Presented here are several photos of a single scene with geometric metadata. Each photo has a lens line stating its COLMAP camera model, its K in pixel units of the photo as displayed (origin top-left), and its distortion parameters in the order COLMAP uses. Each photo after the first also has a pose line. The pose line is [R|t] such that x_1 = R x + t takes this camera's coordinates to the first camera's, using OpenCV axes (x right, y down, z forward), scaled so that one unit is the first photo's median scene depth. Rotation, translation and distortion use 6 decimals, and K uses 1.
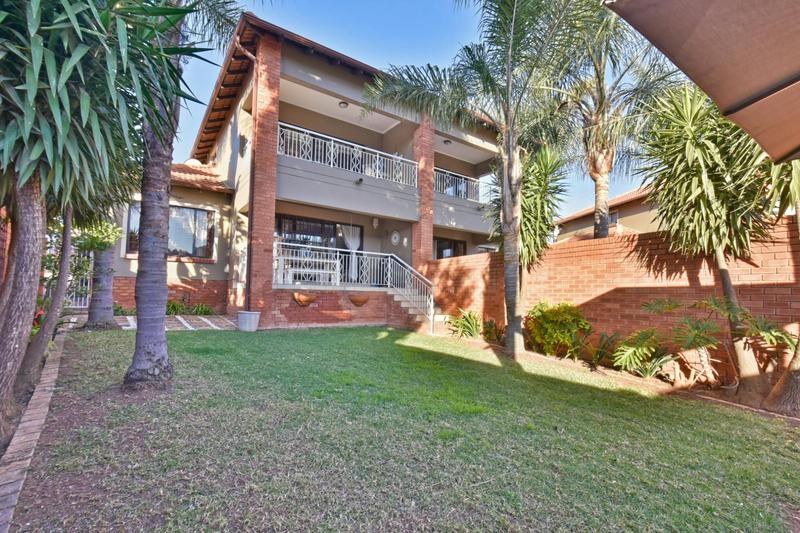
lens RADIAL K [[359.9, 0, 399.8], [0, 359.9, 276.0], [0, 0, 1]] dist [0.002921, 0.000453]
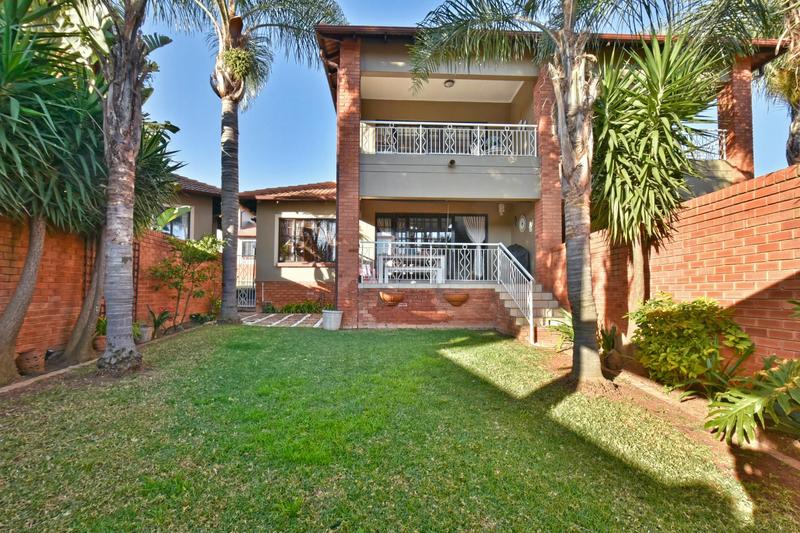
lens RADIAL K [[366.8, 0, 394.3], [0, 366.8, 276.5], [0, 0, 1]] dist [0.000714, -0.000256]
pose [[0.838771, -0.041282, -0.542917, 0.263531], [0.041687, 0.999064, -0.011564, 0.017228], [0.542886, -0.012933, 0.839707, 0.185158]]
